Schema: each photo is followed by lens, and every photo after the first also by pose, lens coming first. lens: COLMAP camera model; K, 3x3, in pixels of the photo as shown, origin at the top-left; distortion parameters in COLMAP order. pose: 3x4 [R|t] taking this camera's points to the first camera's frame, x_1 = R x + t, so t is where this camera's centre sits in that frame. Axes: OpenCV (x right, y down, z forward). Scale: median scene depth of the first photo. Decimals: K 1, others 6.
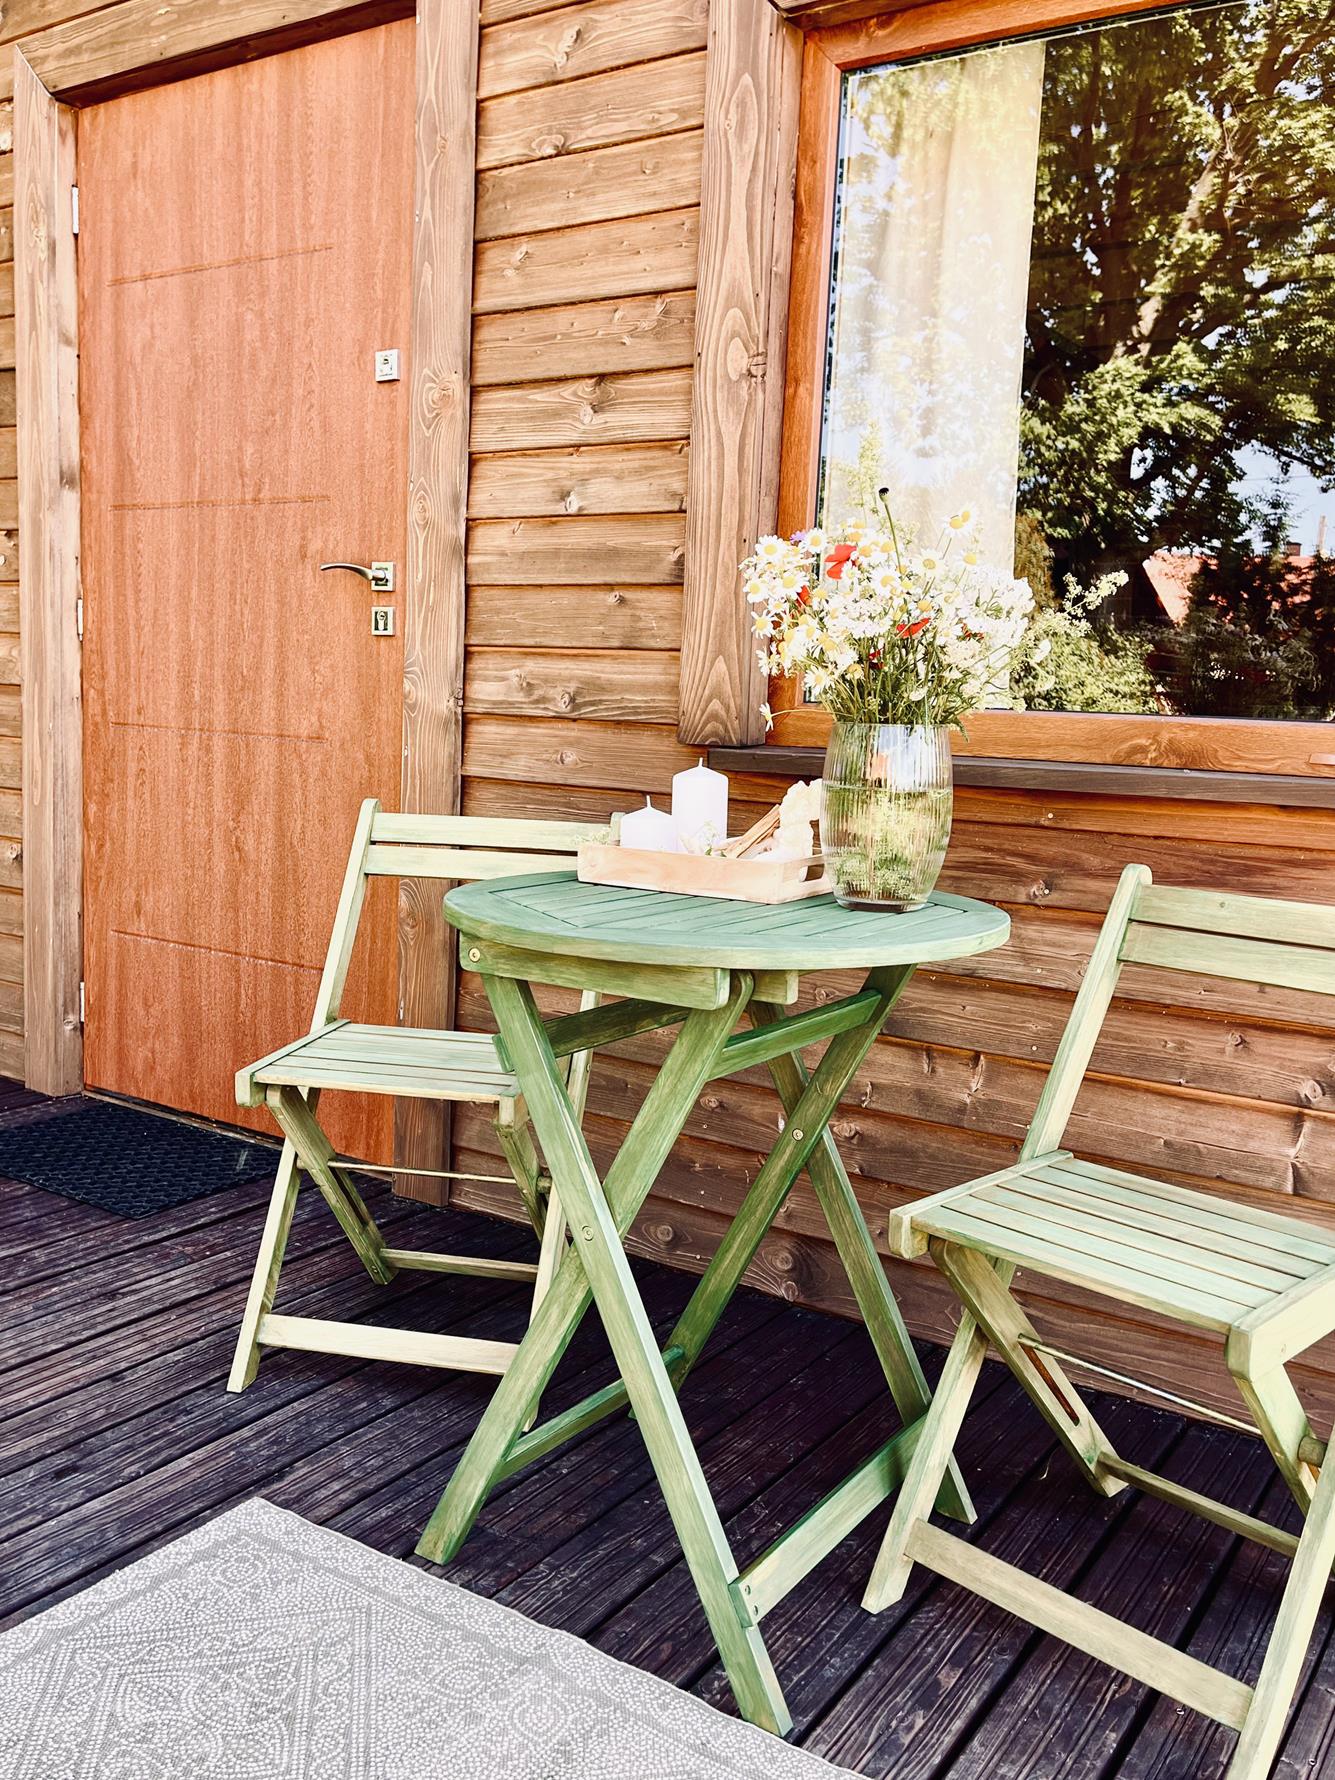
lens RADIAL K [[1404.5, 0, 667.5], [0, 1404.5, 890.0], [0, 0, 1]] dist [0.048482, -0.005946]
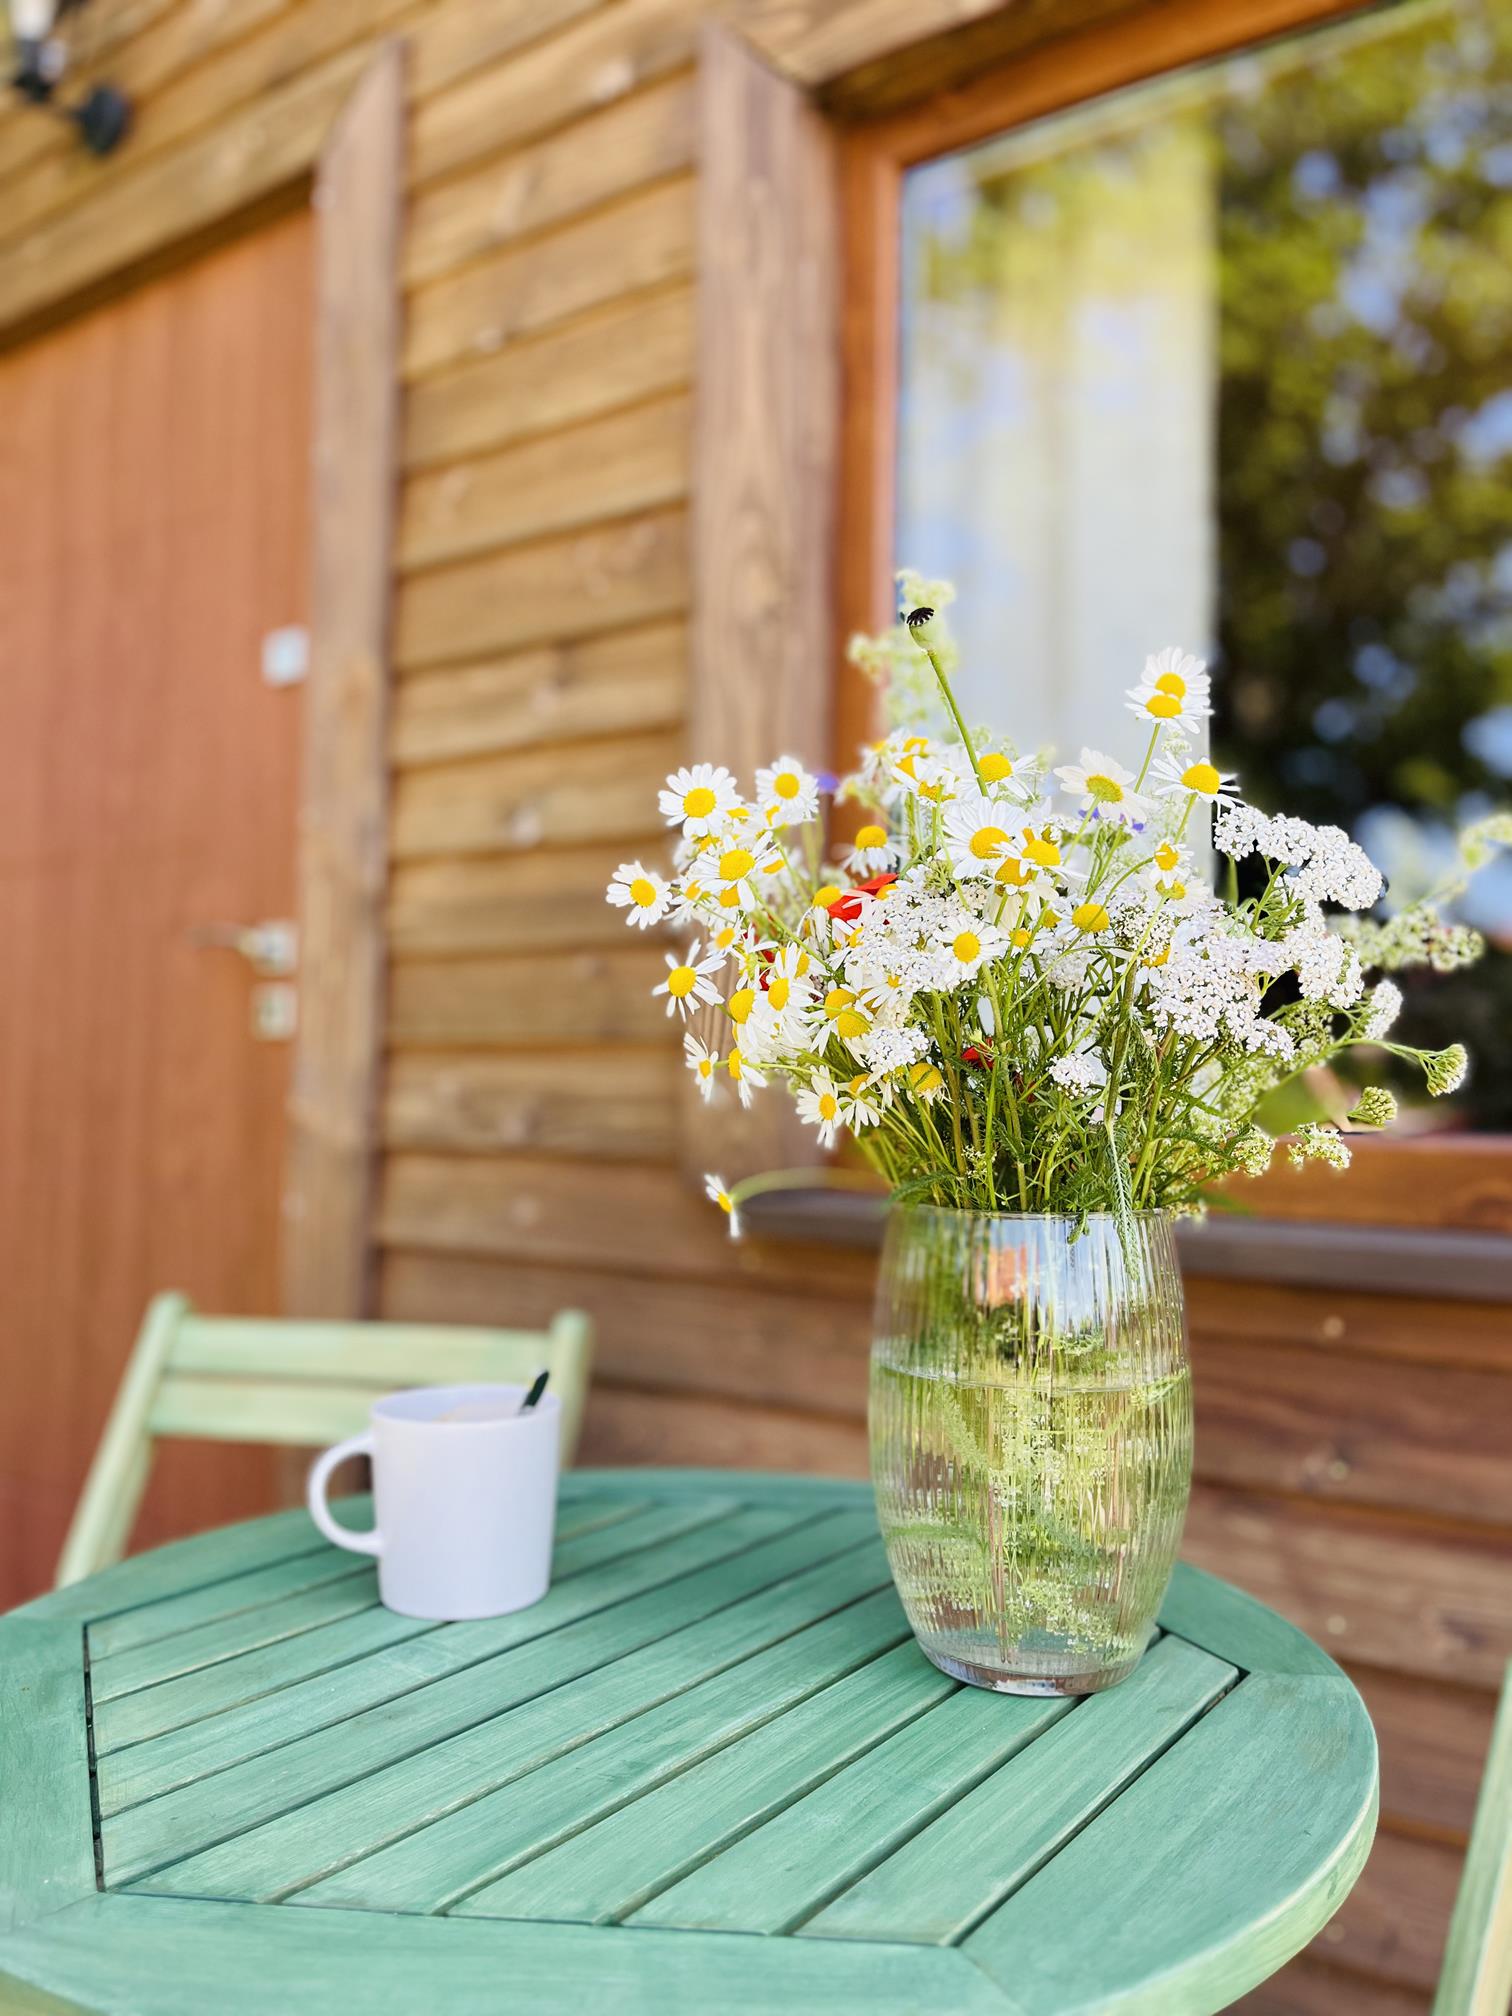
lens RADIAL K [[1590.7, 0, 756.0], [0, 1590.7, 1008.0], [0, 0, 1]] dist [0.048482, -0.005946]
pose [[0.999661, -0.023076, -0.012022, 0.051754], [0.020378, 0.981634, -0.189685, -0.052419], [0.016178, 0.189376, 0.981771, 0.317852]]
